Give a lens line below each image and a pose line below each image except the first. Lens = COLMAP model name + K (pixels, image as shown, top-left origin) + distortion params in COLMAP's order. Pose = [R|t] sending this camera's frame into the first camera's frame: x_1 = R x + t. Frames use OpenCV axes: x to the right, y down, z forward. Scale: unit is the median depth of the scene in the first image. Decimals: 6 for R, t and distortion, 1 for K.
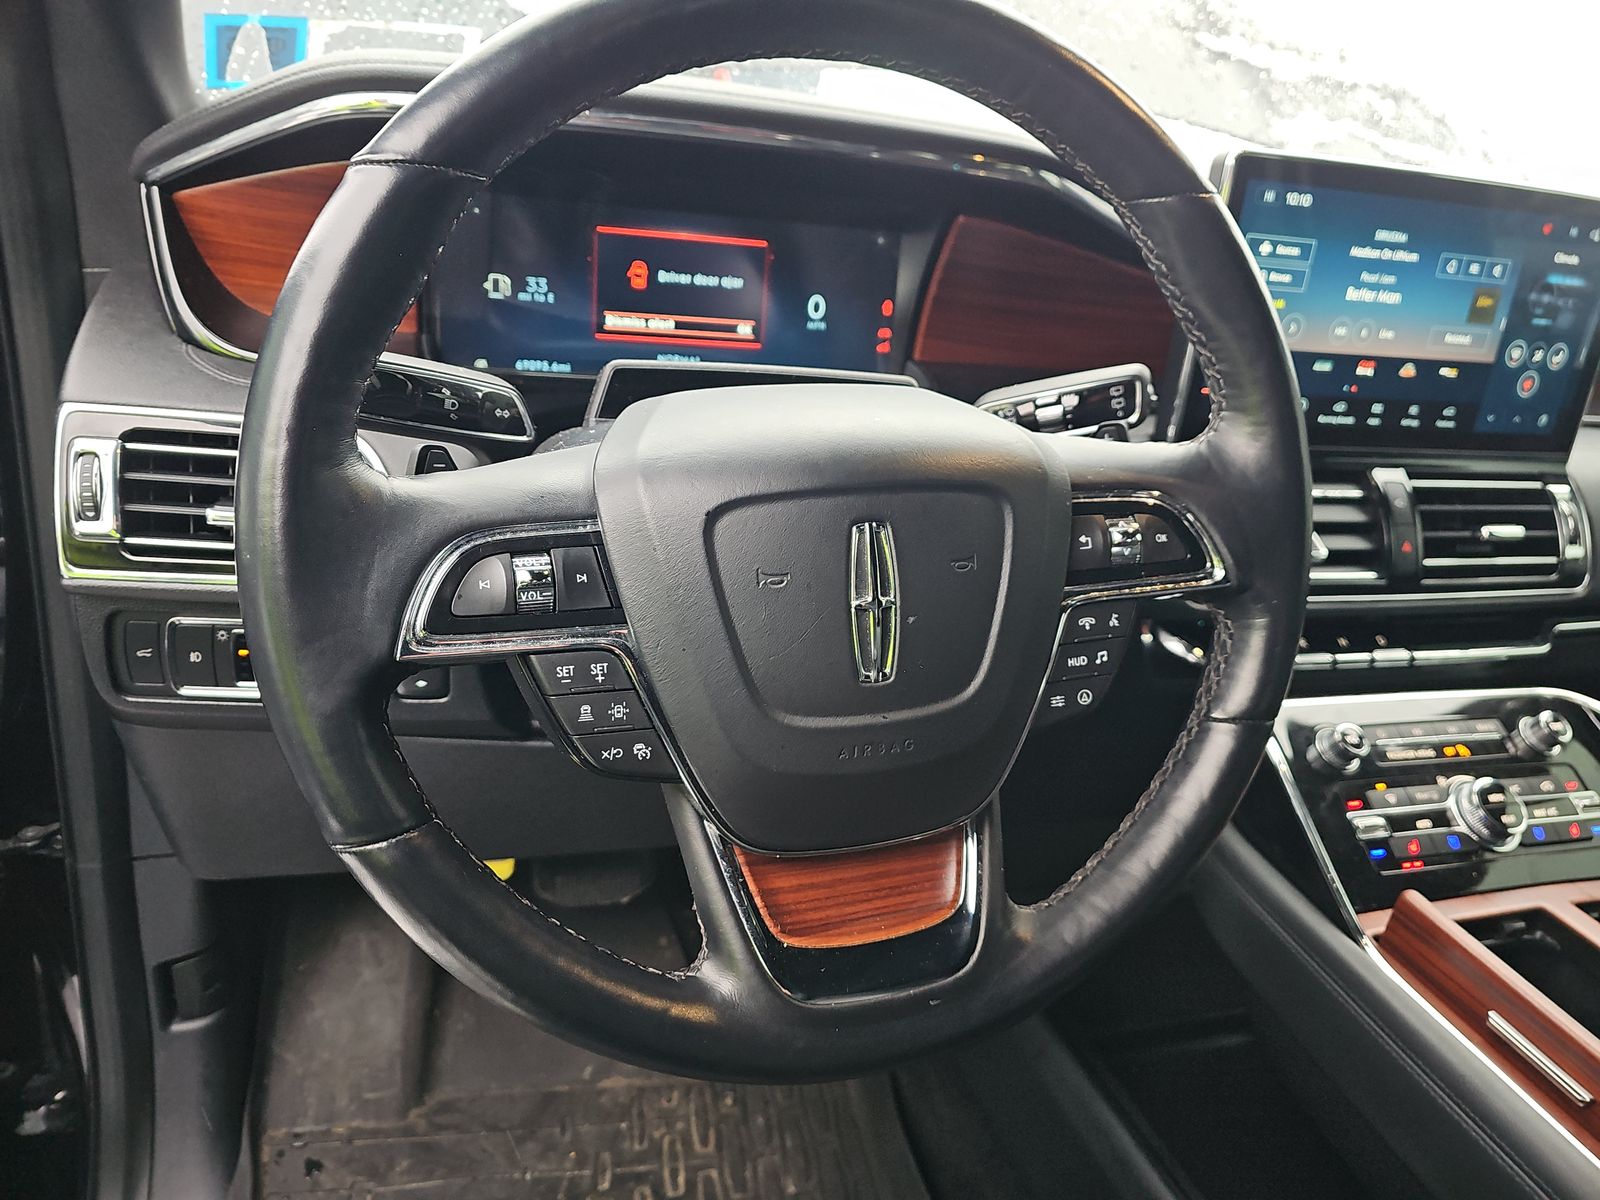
lens RADIAL K [[1026.1, 0, 807.6], [0, 1026.1, 597.9], [0, 0, 1]] dist [0.069996, -0.066152]
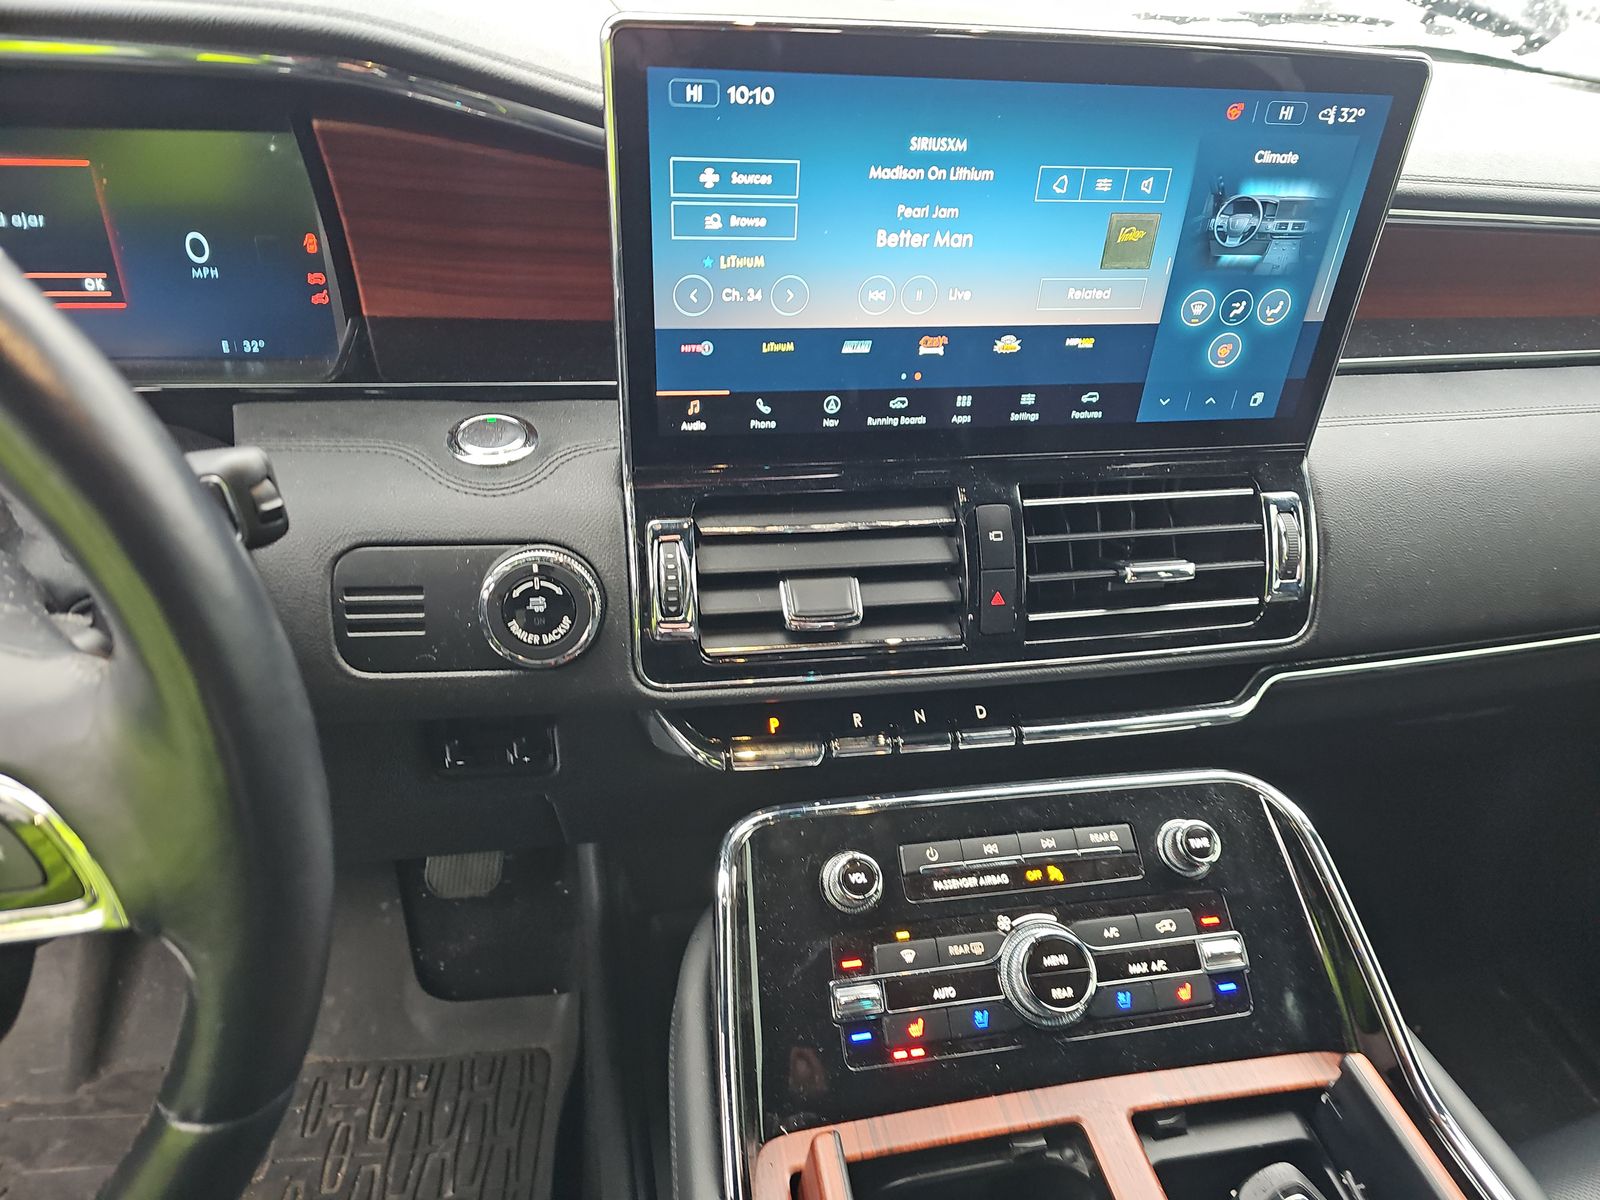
lens RADIAL K [[1014.1, 0, 805.8], [0, 1014.1, 611.9], [0, 0, 1]] dist [0.039739, -0.034954]
pose [[0.994844, 0.018692, -0.099684, 0.501673], [0.002125, 0.978812, 0.204752, -0.179423], [0.101399, -0.203908, 0.973725, 0.301168]]
